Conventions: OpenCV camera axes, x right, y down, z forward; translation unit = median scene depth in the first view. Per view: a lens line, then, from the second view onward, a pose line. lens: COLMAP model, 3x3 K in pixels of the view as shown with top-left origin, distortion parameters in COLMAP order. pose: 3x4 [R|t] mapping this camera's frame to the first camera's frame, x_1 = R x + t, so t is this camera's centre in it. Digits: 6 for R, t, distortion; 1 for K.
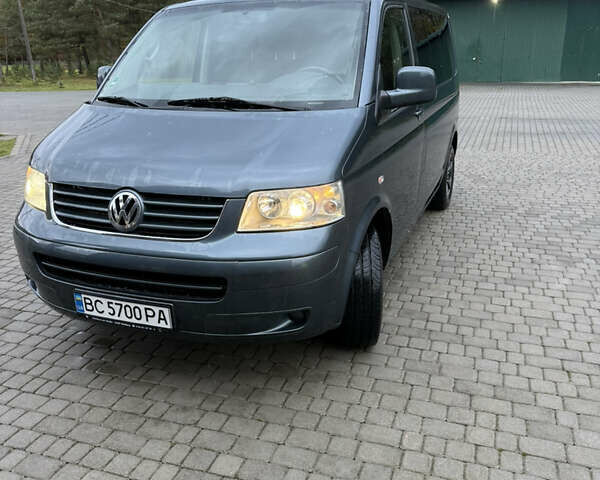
lens RADIAL K [[516.1, 0, 300.0], [0, 516.1, 240.0], [0, 0, 1]] dist [0.142552, -0.342894]
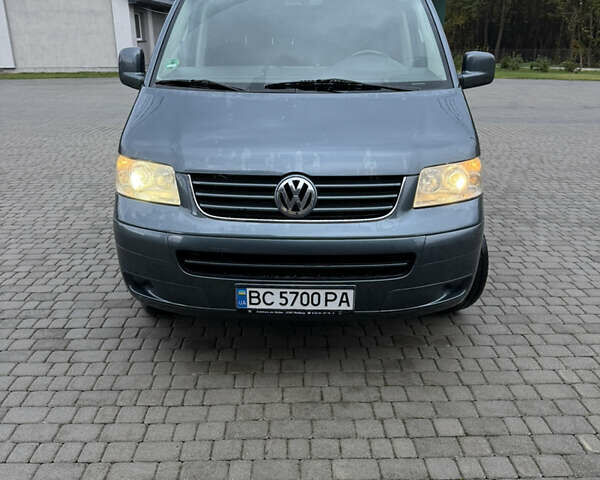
lens RADIAL K [[516.1, 0, 300.0], [0, 516.1, 240.0], [0, 0, 1]] dist [0.142552, -0.342894]
pose [[0.948668, -0.094101, 0.301950, -0.620735], [0.088360, 0.995553, 0.032649, -0.006049], [-0.303680, -0.004293, 0.952765, 0.075774]]
